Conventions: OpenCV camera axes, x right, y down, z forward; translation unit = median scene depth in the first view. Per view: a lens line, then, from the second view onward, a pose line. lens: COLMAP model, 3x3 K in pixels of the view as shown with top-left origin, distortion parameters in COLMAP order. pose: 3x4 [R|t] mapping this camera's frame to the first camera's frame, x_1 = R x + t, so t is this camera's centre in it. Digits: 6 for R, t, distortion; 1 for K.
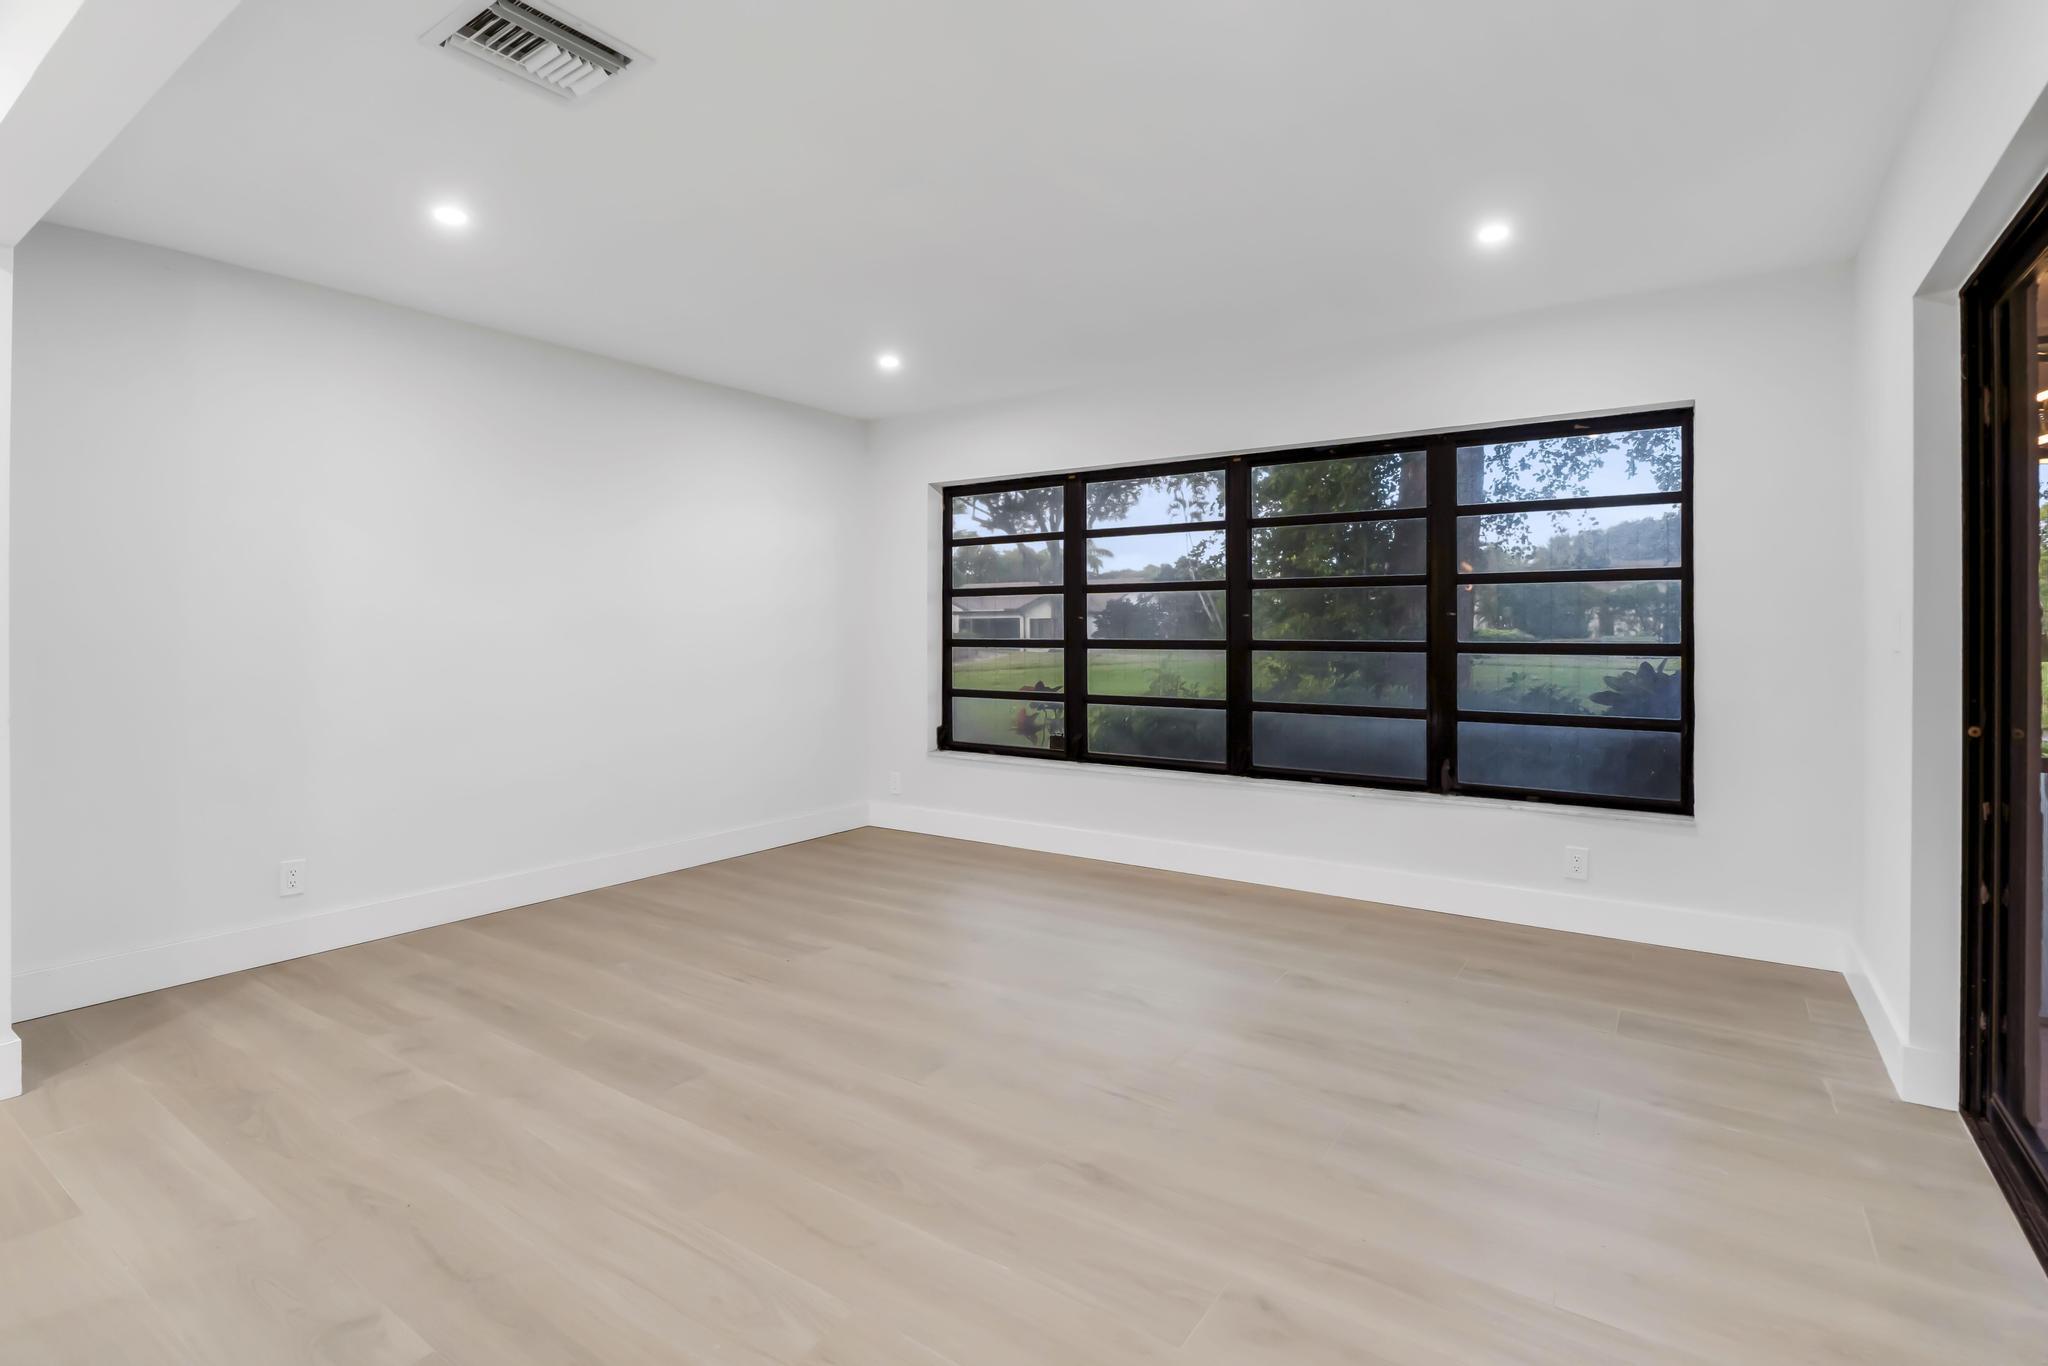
lens RADIAL K [[975.8, 0, 1045.7], [0, 975.8, 625.8], [0, 0, 1]] dist [-0.014362, -0.000015]
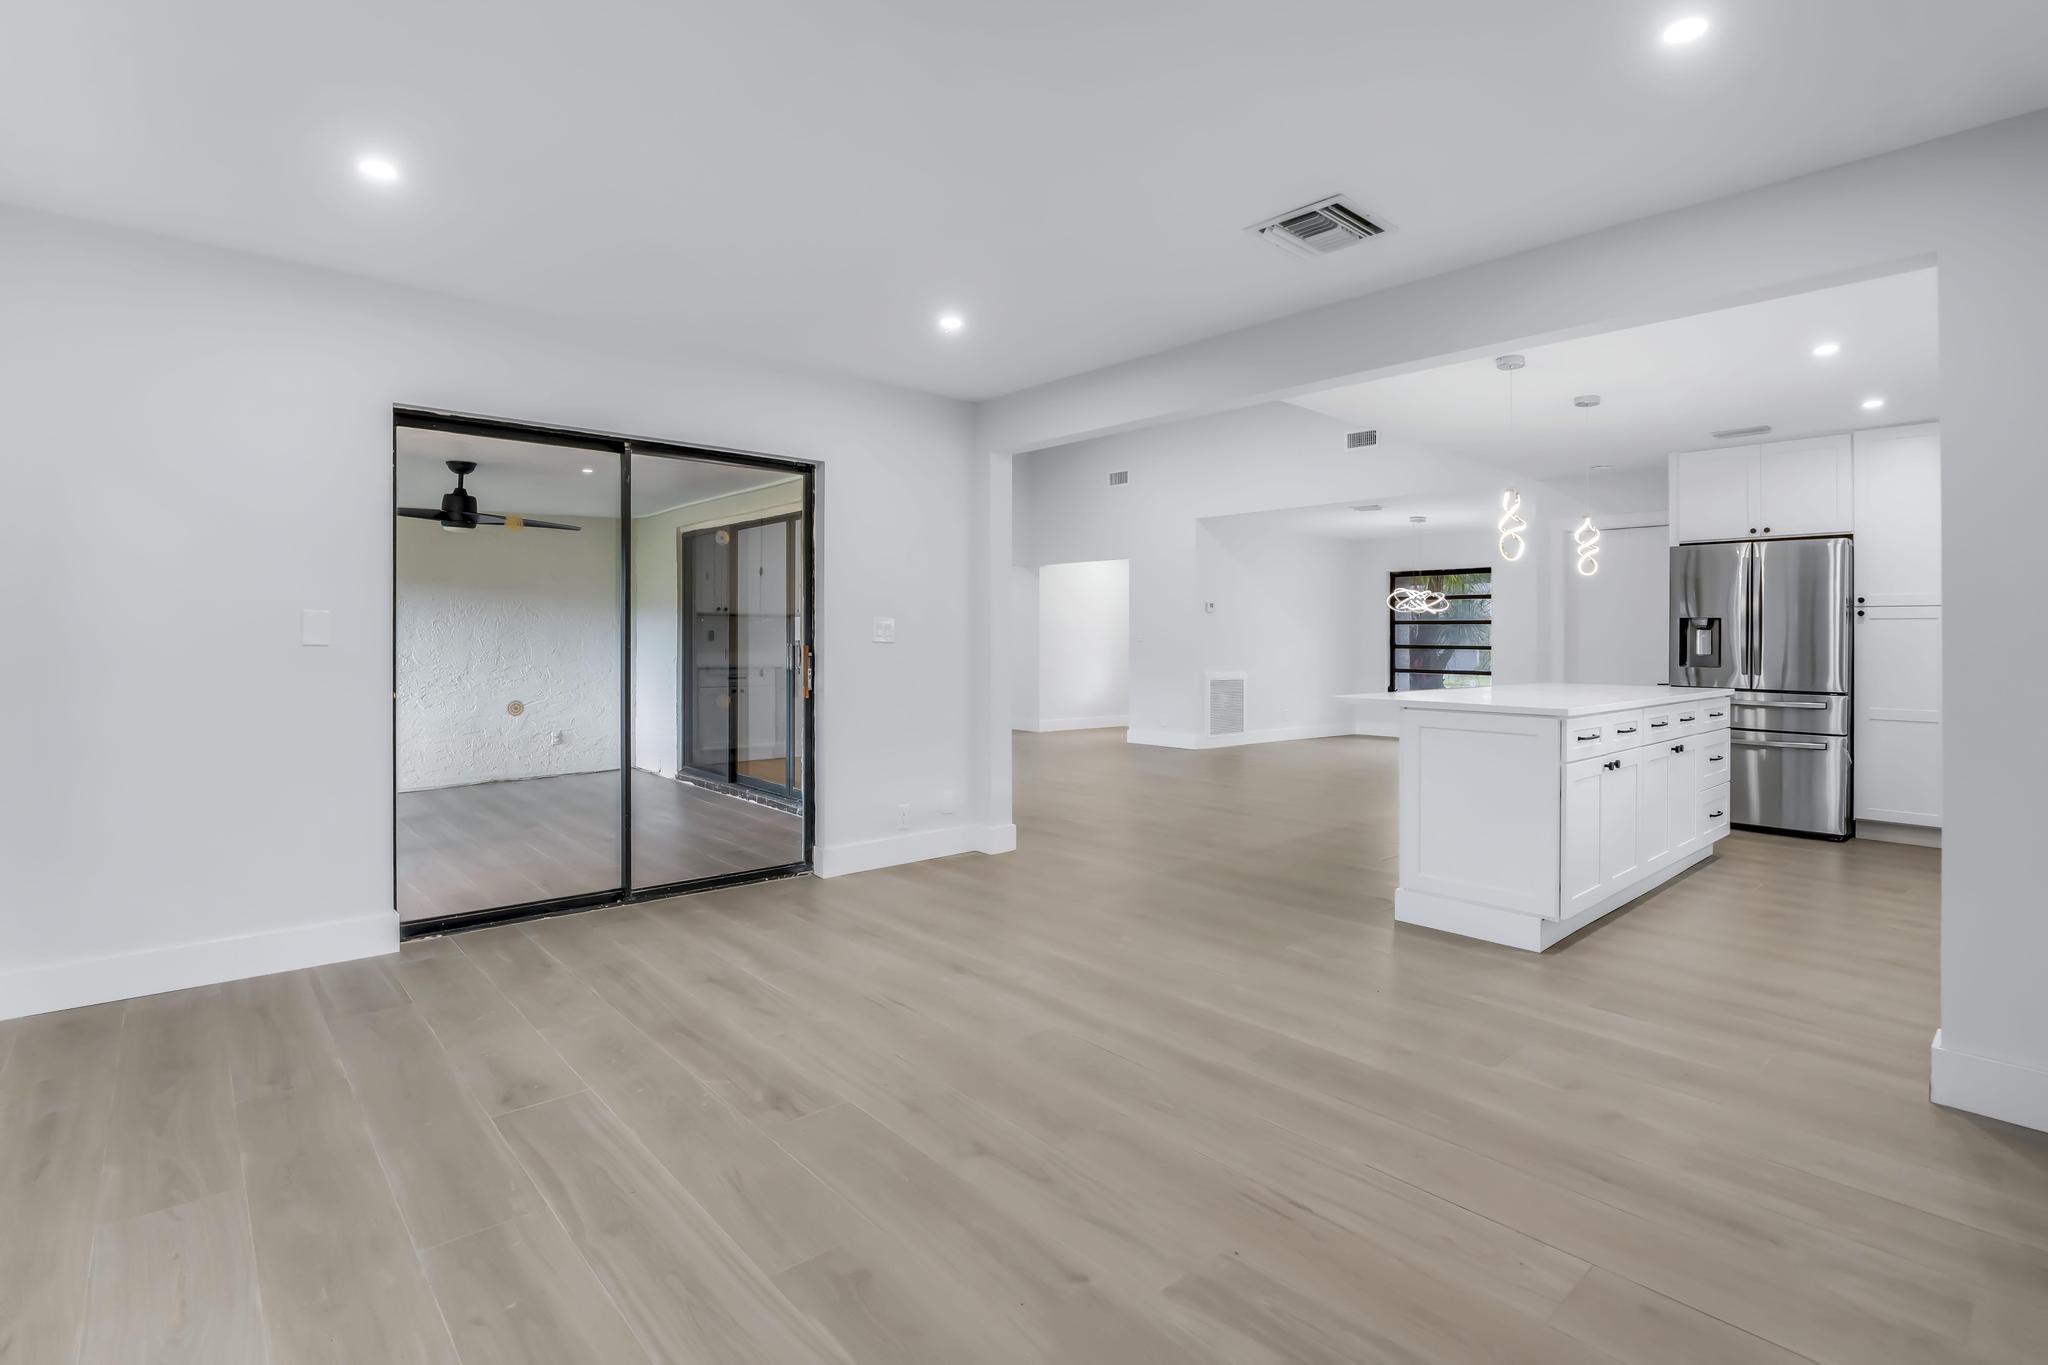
lens RADIAL K [[964.8, 0, 1017.9], [0, 964.8, 646.3], [0, 0, 1]] dist [-0.015188, 0.000051]
pose [[-0.962277, -0.006018, 0.272003, -0.211987], [-0.006200, 0.999981, 0.000191, 0.010837], [-0.271999, -0.001503, -0.962296, 1.116462]]
